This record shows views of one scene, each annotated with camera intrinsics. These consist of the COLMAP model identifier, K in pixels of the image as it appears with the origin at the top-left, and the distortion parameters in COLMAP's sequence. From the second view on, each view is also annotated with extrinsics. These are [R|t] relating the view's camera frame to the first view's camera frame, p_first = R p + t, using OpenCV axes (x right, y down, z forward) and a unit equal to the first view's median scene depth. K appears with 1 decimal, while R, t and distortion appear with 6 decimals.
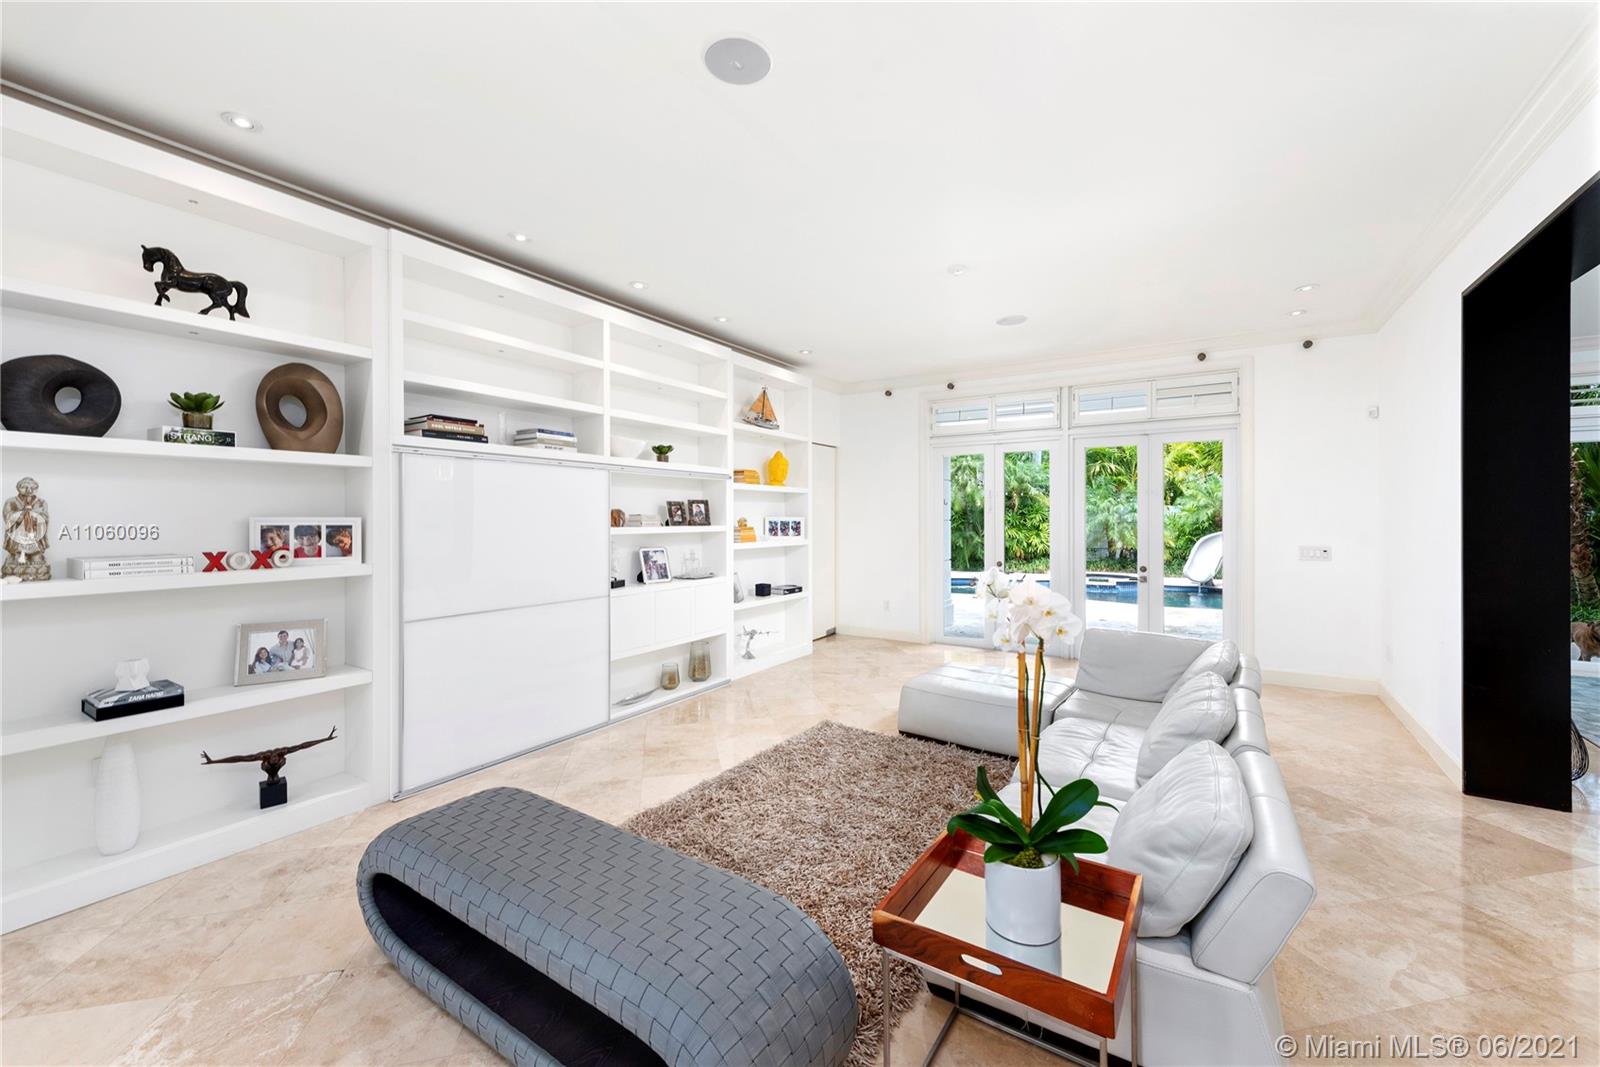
lens RADIAL K [[643.8, 0, 799.9], [0, 643.8, 522.3], [0, 0, 1]] dist [0.003158, 0.000265]
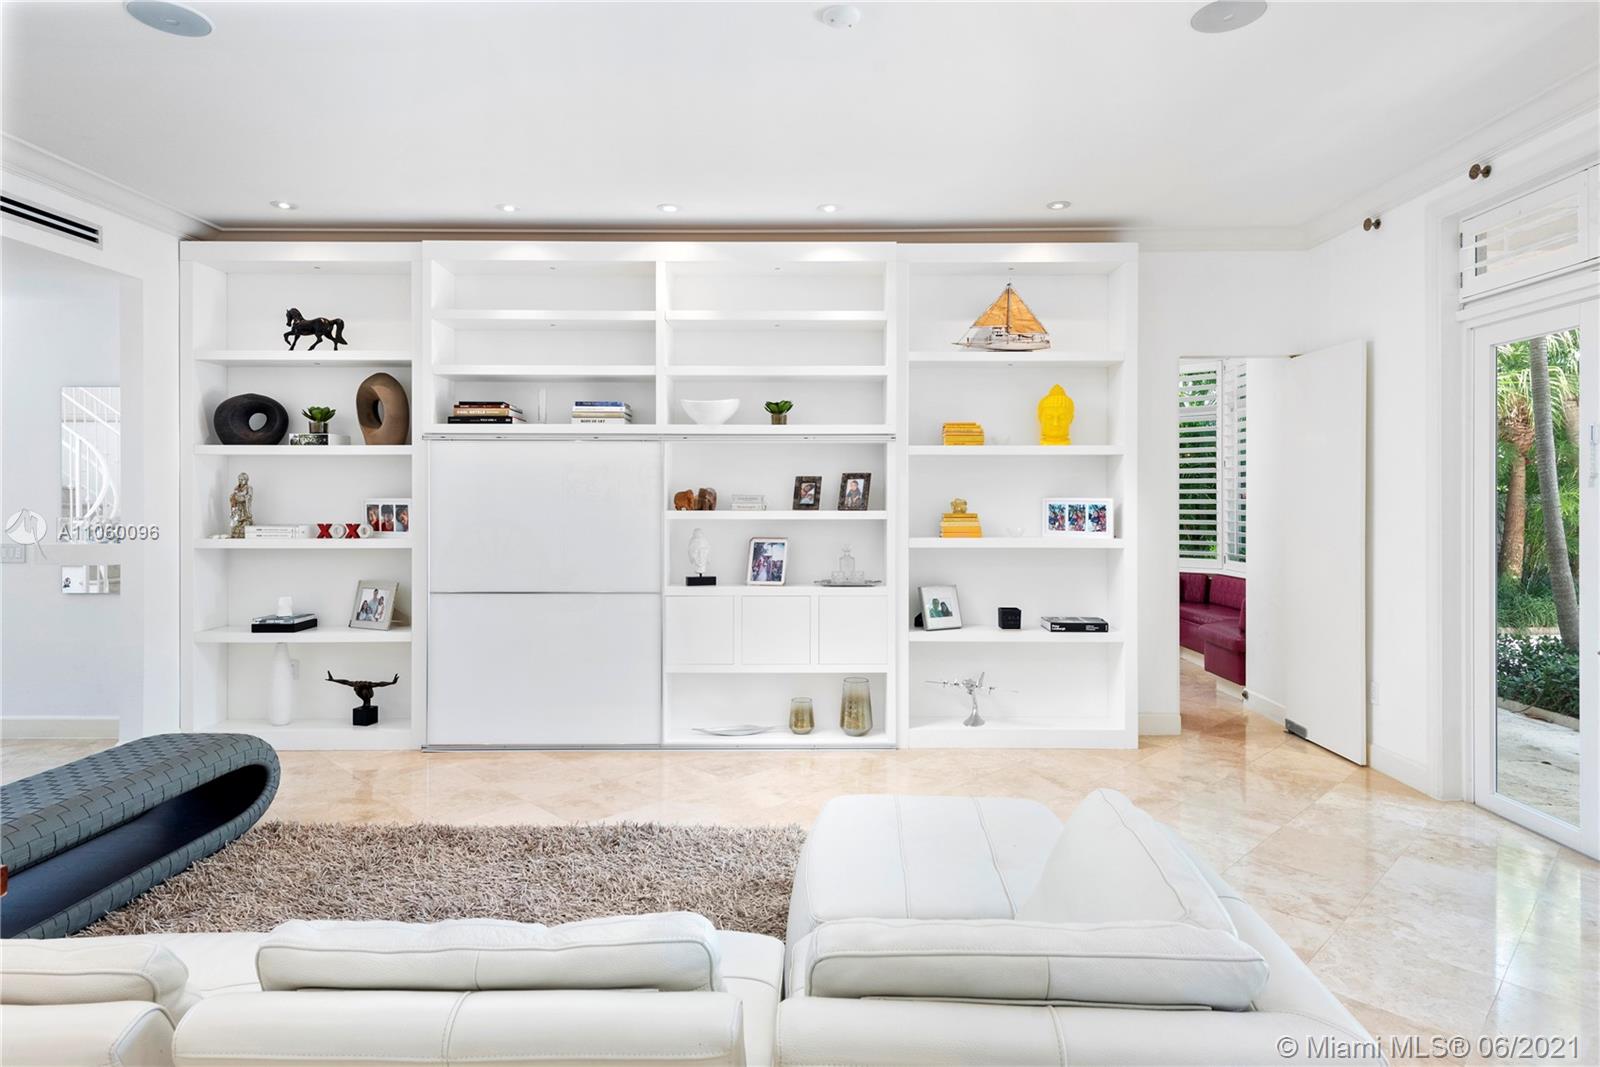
lens RADIAL K [[895.3, 0, 815.0], [0, 895.3, 506.0], [0, 0, 1]] dist [0.021425, -0.000241]
pose [[0.526310, 0.009505, -0.850239, 0.819778], [-0.006771, 0.999953, 0.006988, -0.007645], [0.850266, 0.002079, 0.526350, 0.584216]]
